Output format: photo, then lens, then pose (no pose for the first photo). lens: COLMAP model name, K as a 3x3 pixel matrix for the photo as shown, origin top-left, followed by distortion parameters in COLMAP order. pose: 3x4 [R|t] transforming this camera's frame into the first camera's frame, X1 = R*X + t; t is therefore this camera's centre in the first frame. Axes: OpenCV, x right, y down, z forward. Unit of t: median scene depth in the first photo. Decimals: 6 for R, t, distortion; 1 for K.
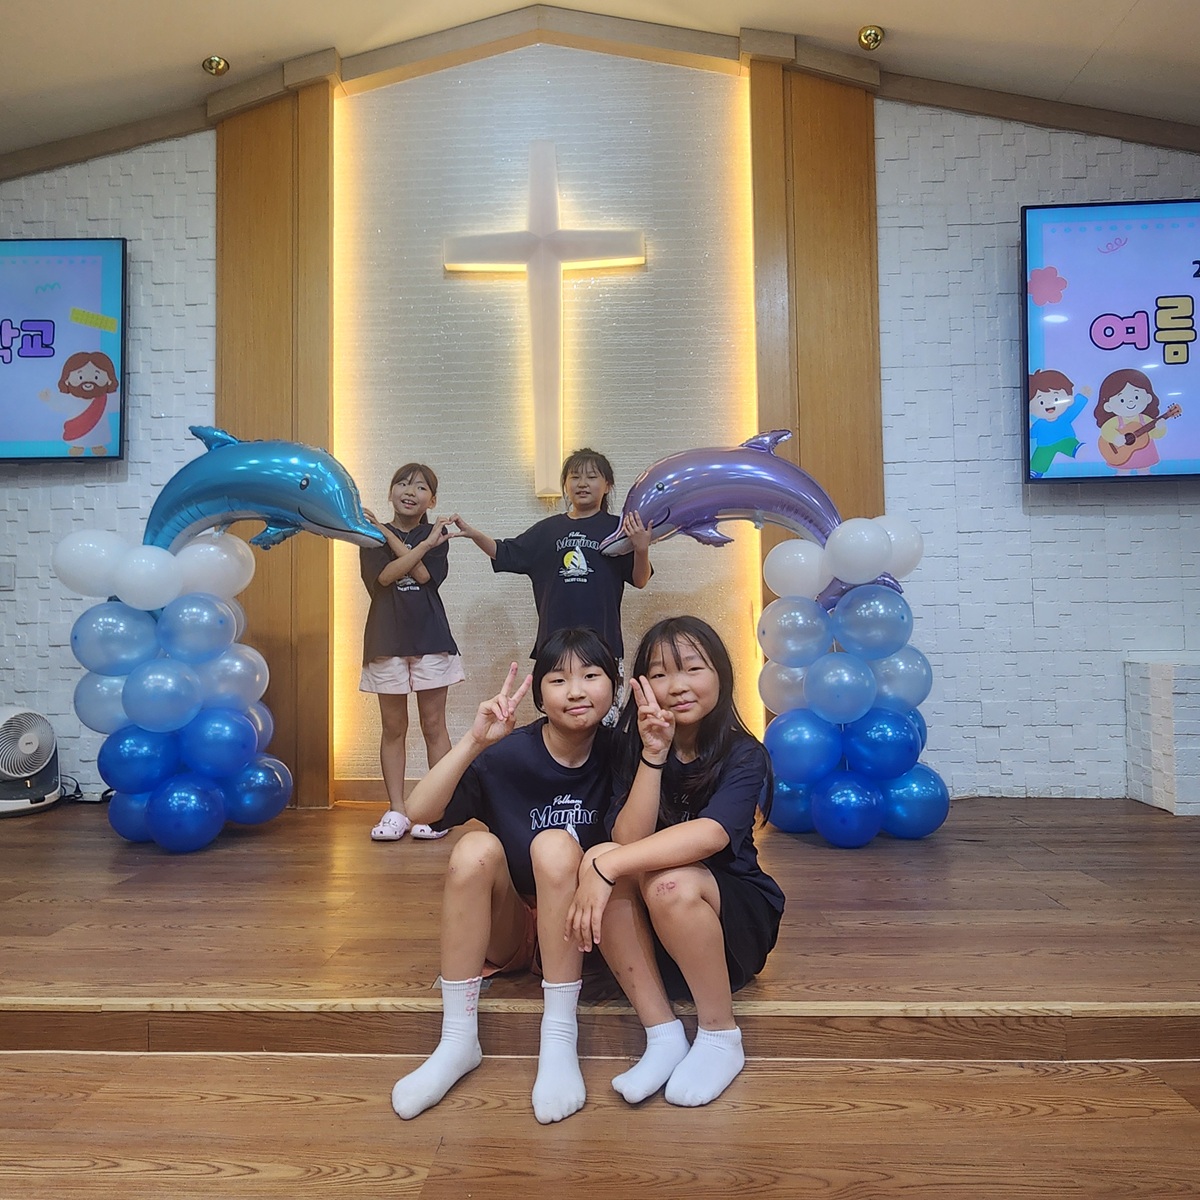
lens RADIAL K [[895.7, 0, 611.5], [0, 895.7, 597.9], [0, 0, 1]] dist [-0.002878, -0.002337]
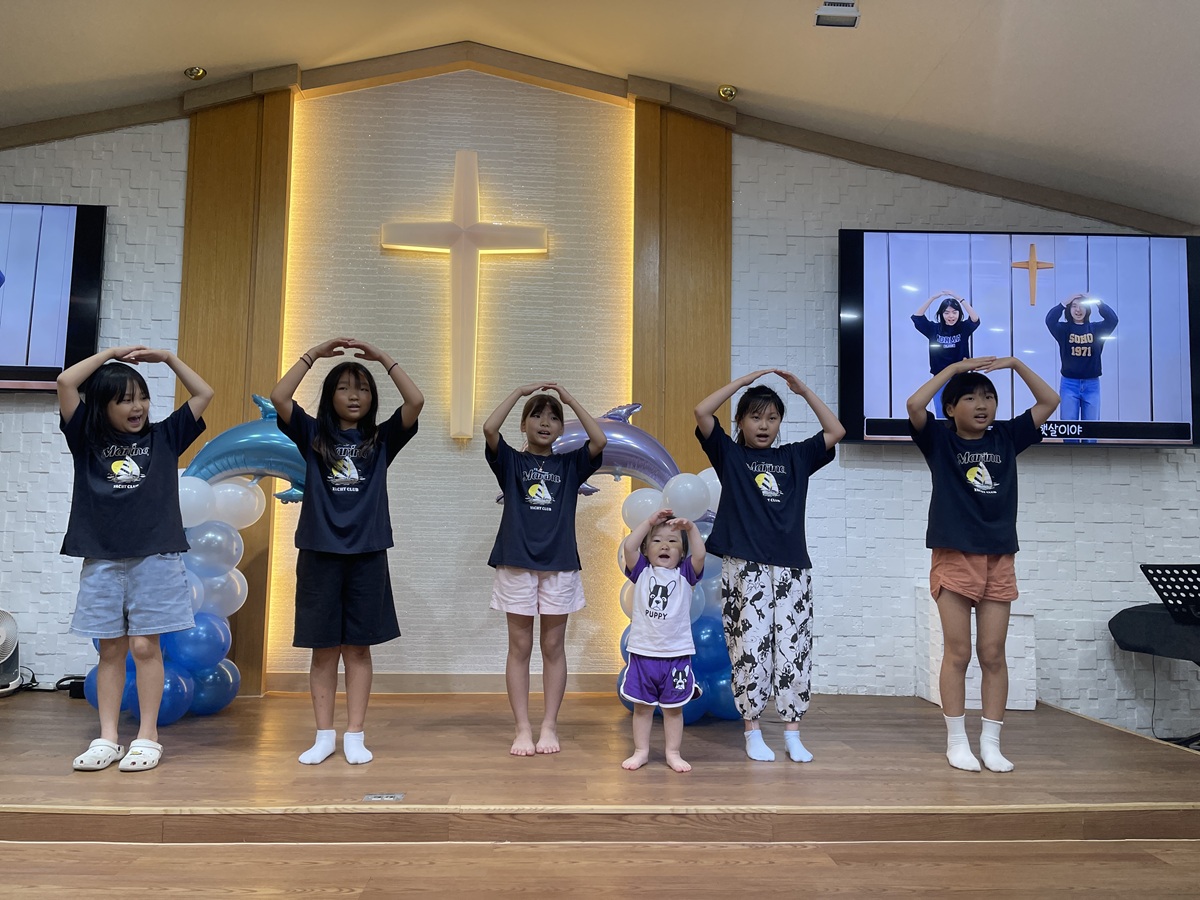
lens RADIAL K [[919.5, 0, 605.2], [0, 919.5, 450.4], [0, 0, 1]] dist [0.048733, -0.057112]
pose [[0.996129, 0.034492, 0.080857, 0.024826], [-0.029437, 0.997586, -0.062900, -0.024444], [-0.082831, 0.060276, 0.994739, -0.264297]]
